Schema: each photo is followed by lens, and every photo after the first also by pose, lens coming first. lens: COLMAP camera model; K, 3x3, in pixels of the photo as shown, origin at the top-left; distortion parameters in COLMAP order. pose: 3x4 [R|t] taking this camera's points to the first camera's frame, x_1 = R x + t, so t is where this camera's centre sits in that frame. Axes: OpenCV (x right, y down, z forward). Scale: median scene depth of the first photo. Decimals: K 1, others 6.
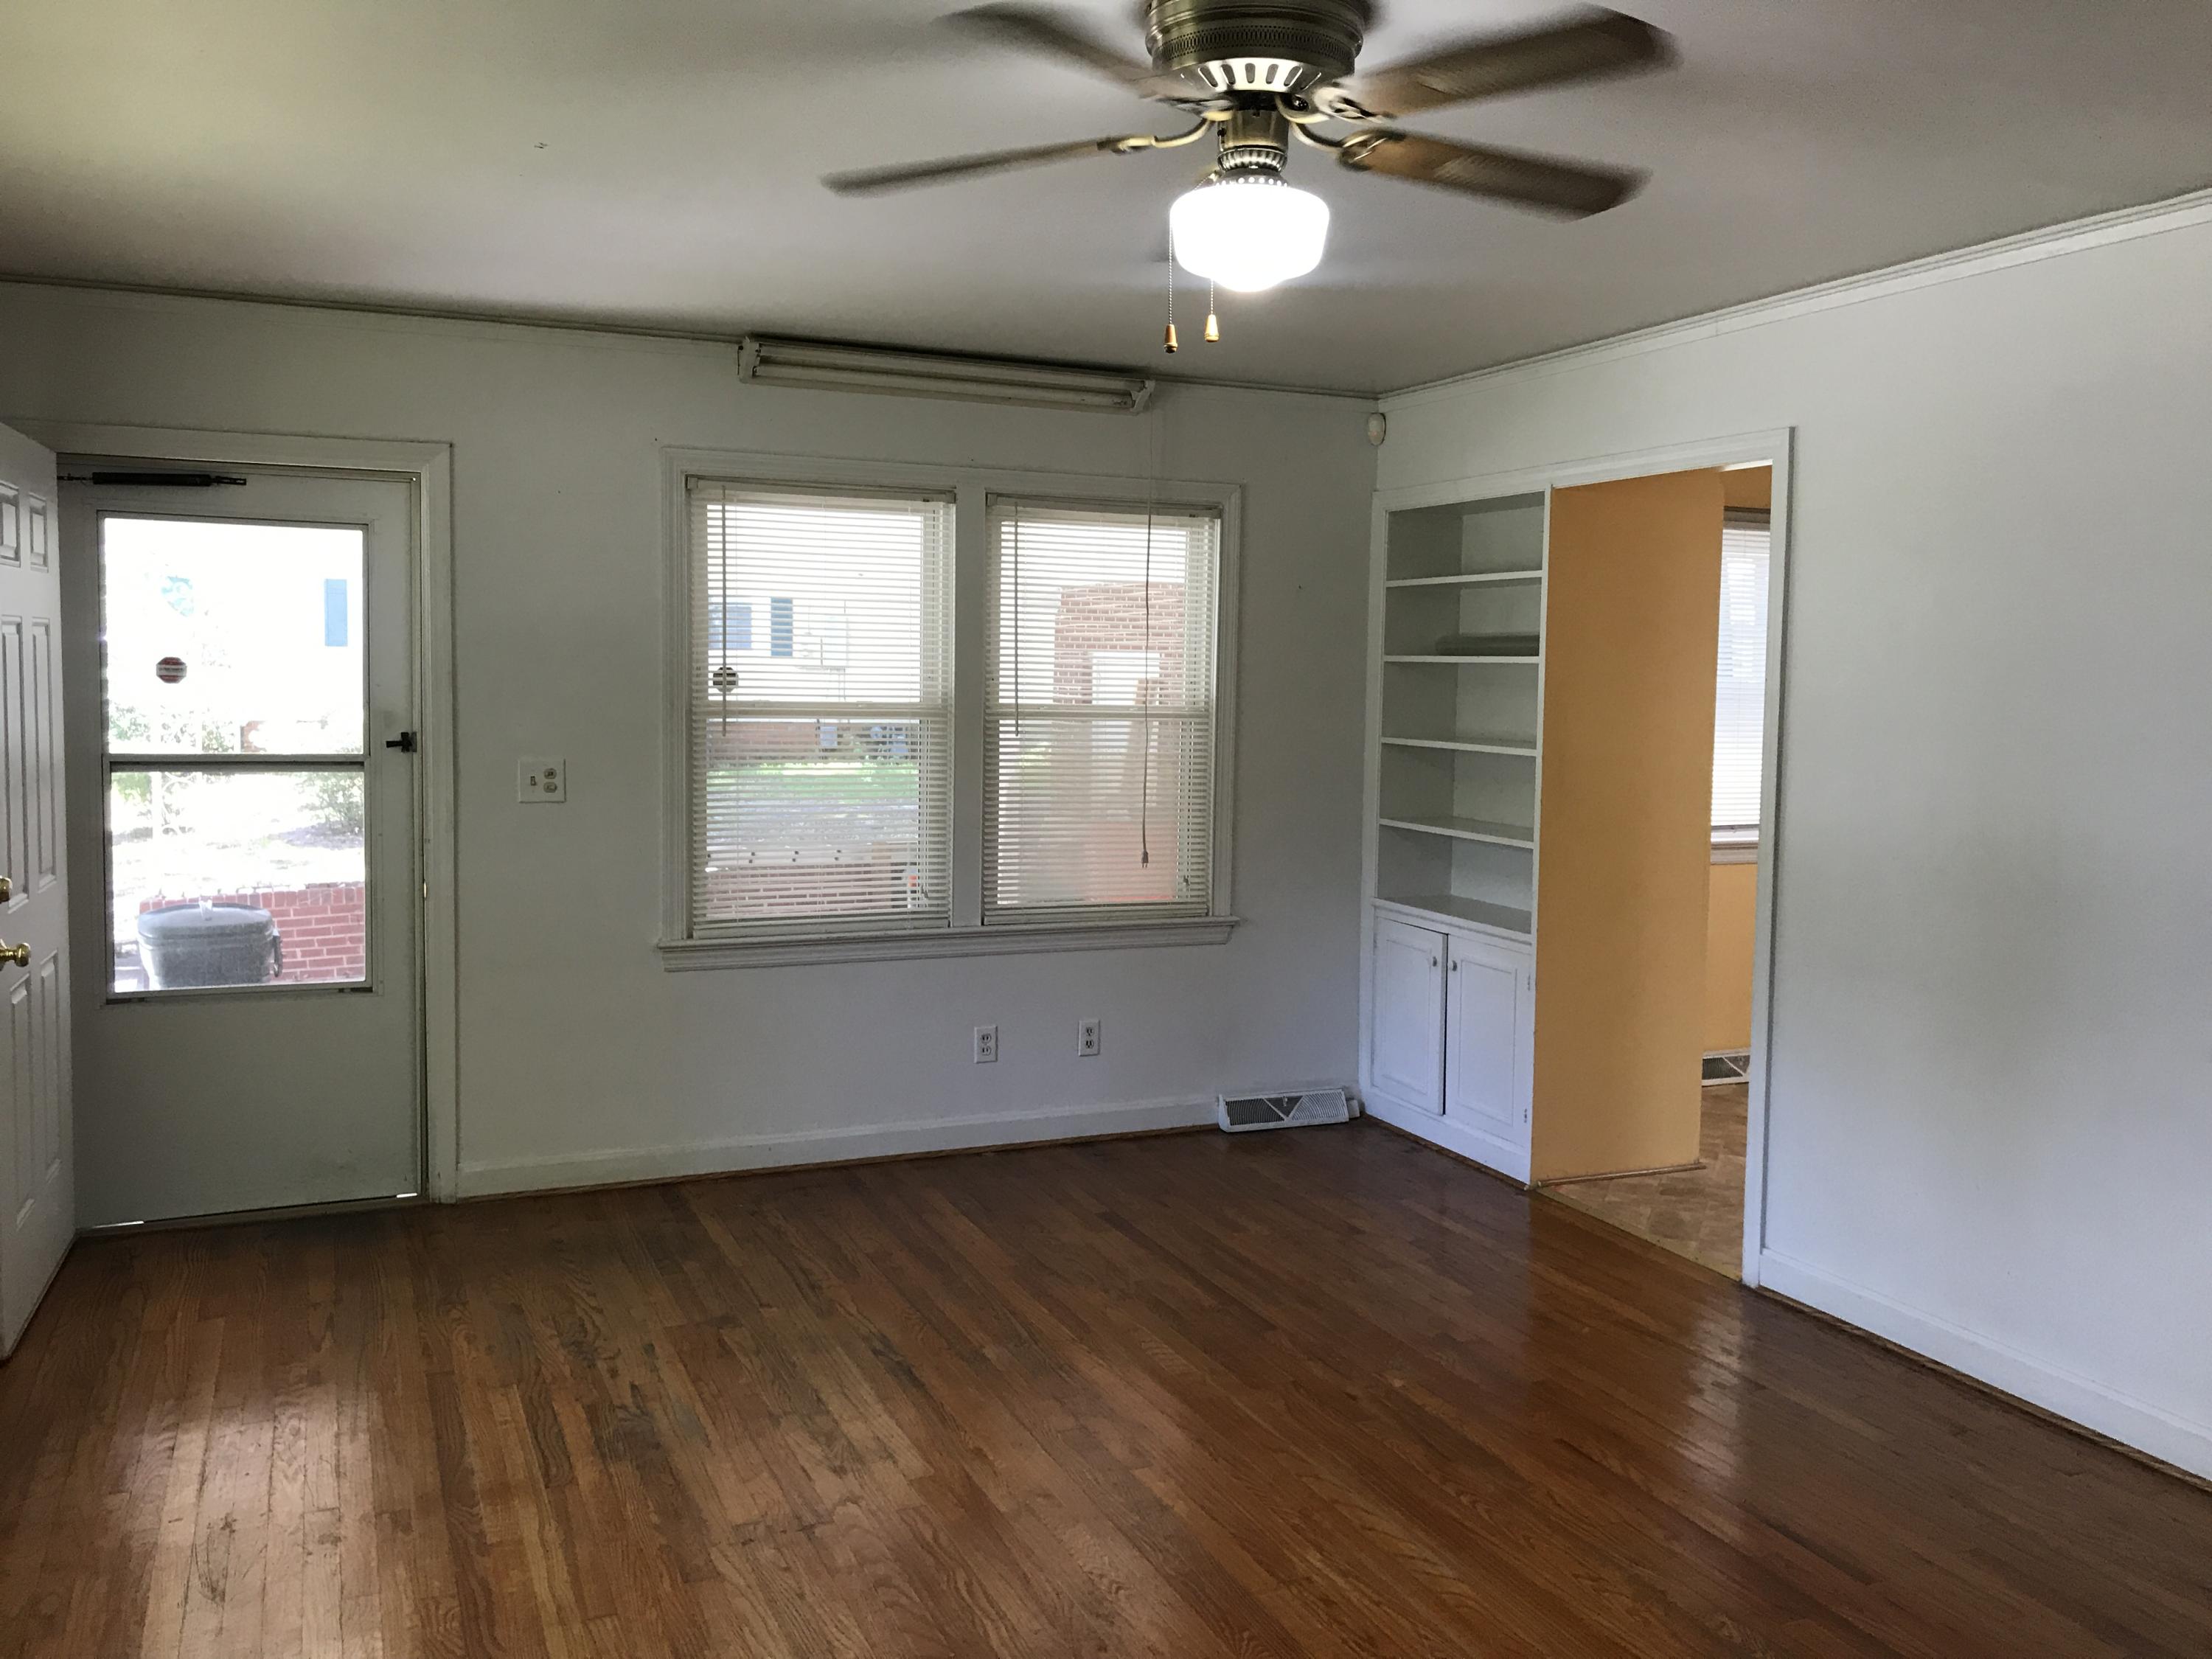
lens RADIAL K [[1811.0, 0, 1119.2], [0, 1811.0, 814.1], [0, 0, 1]] dist [0.044107, -0.009927]
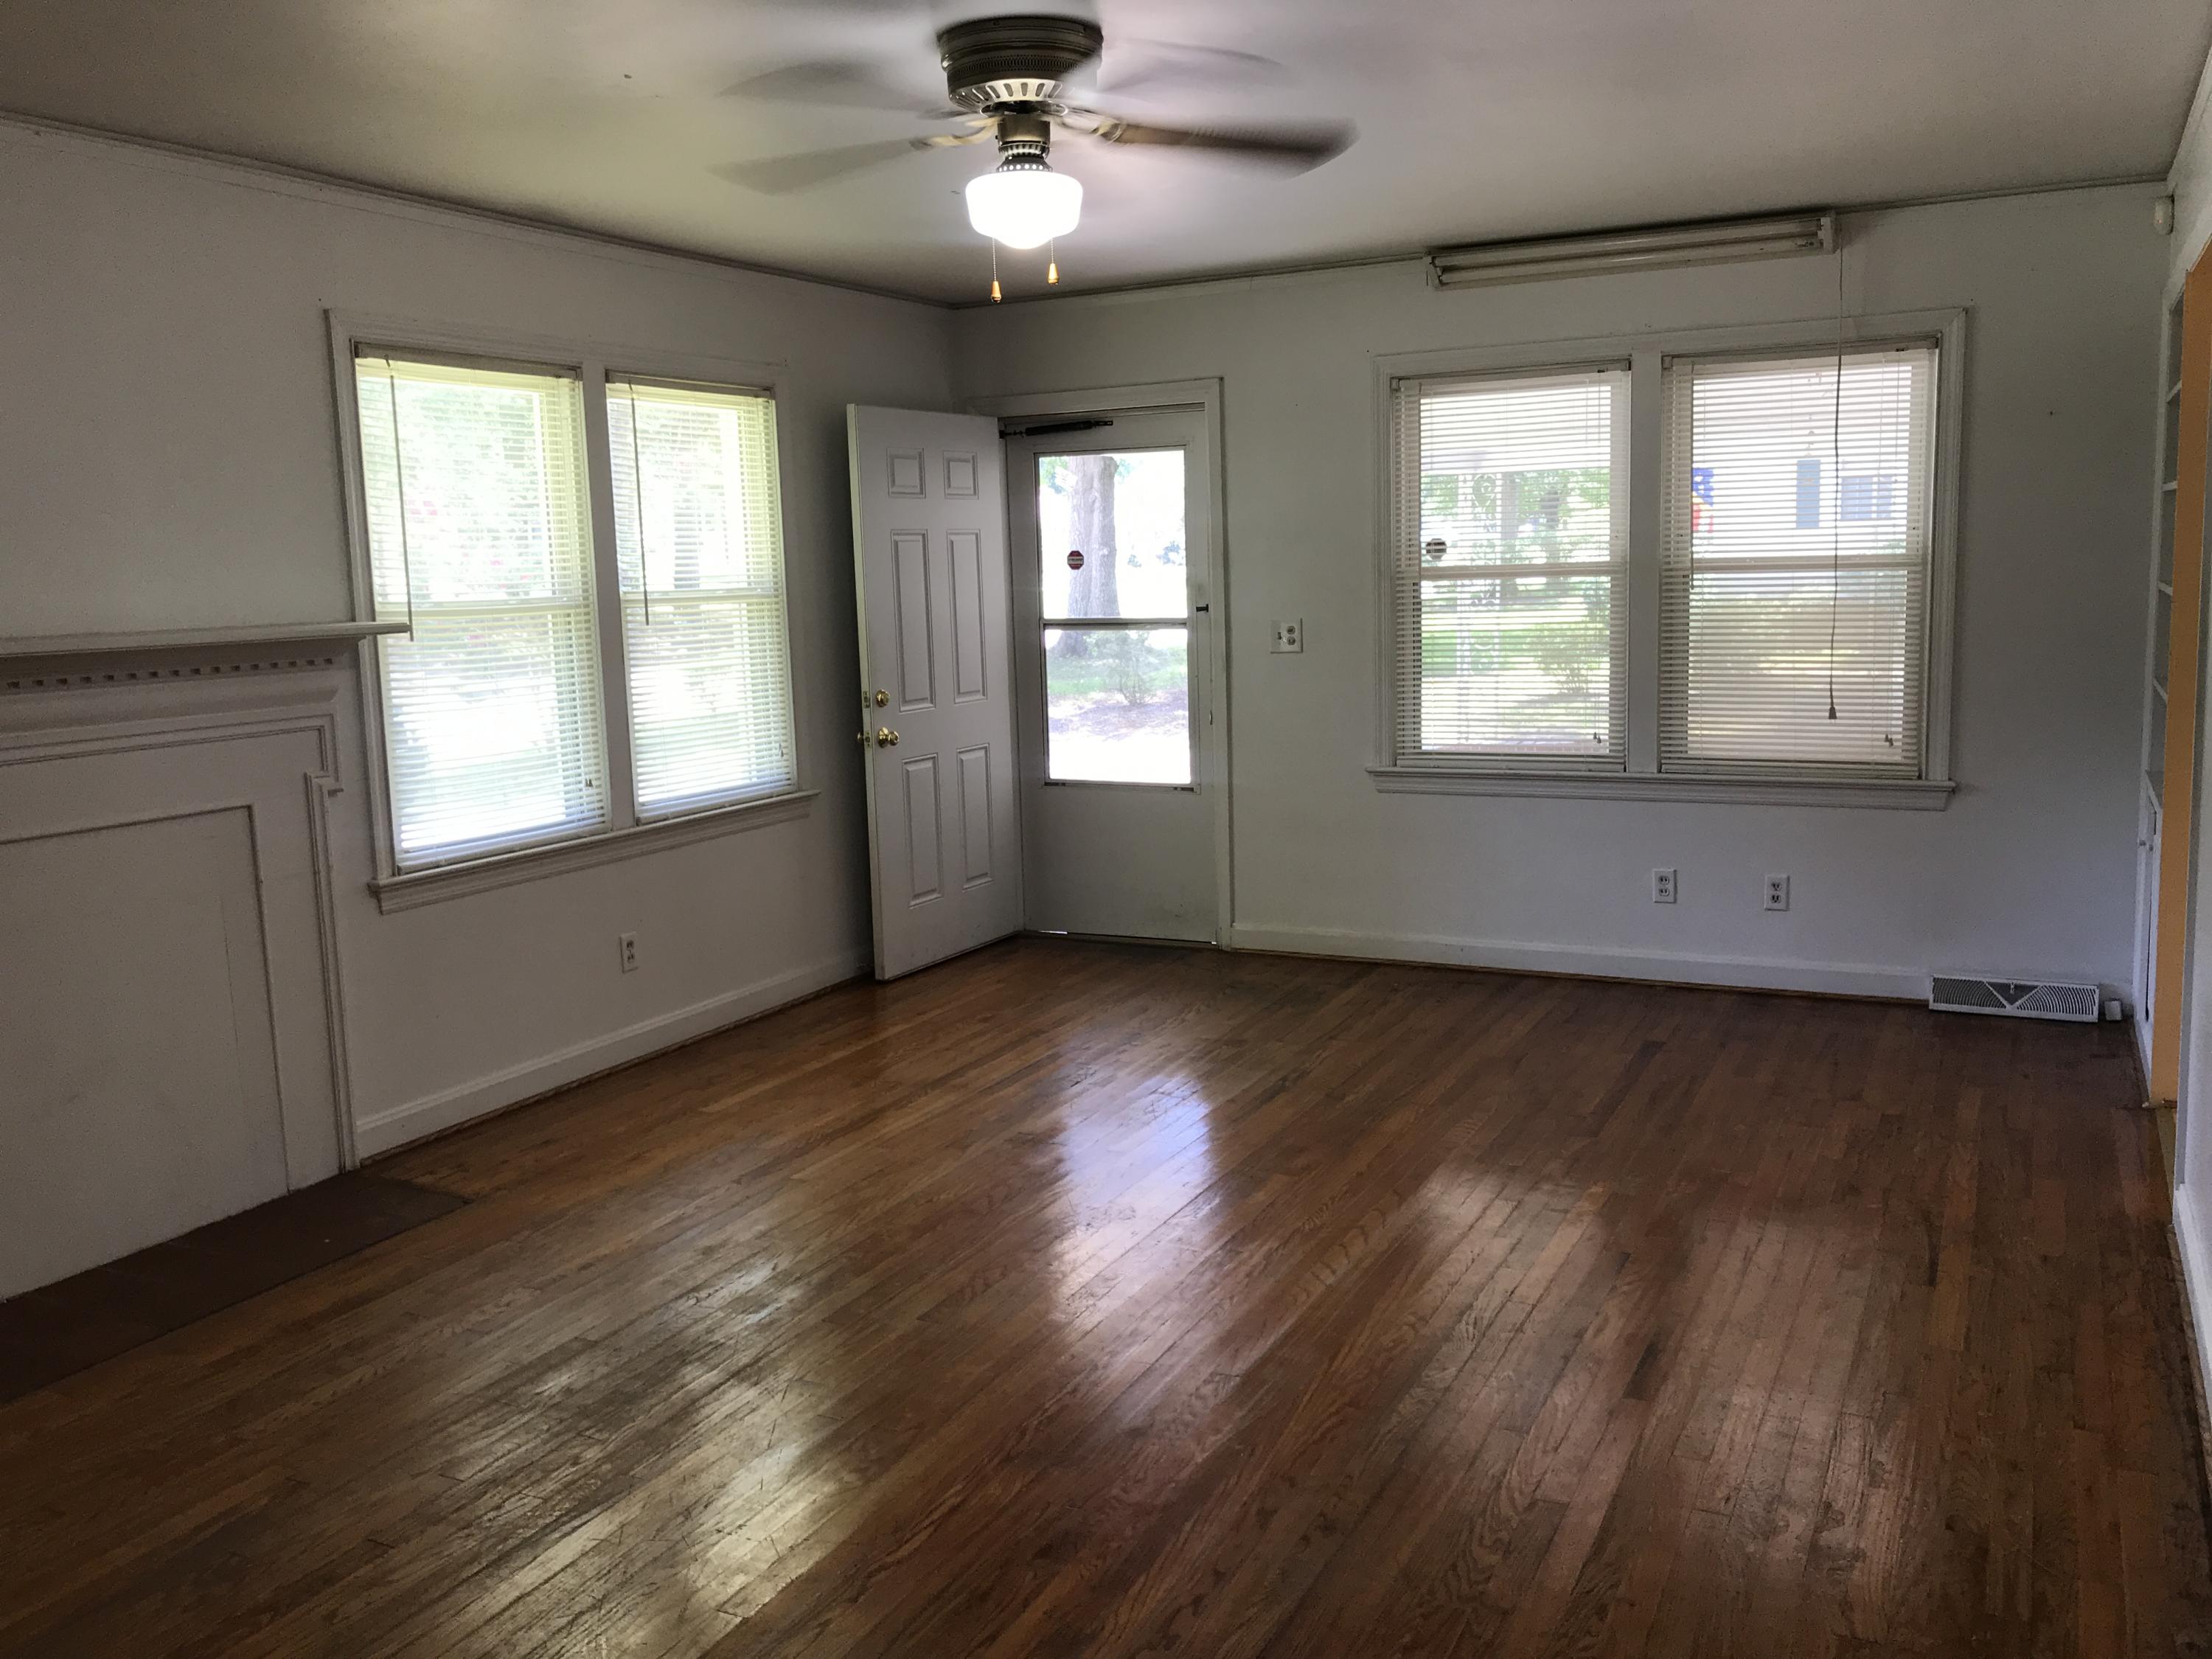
lens RADIAL K [[1854.8, 0, 1106.0], [0, 1854.8, 829.5], [0, 0, 1]] dist [0.004191, -0.002397]
pose [[0.634347, 0.073656, -0.769532, 0.569752], [-0.021021, 0.996726, 0.078074, 0.017592], [0.772763, -0.033350, 0.633818, 0.067845]]
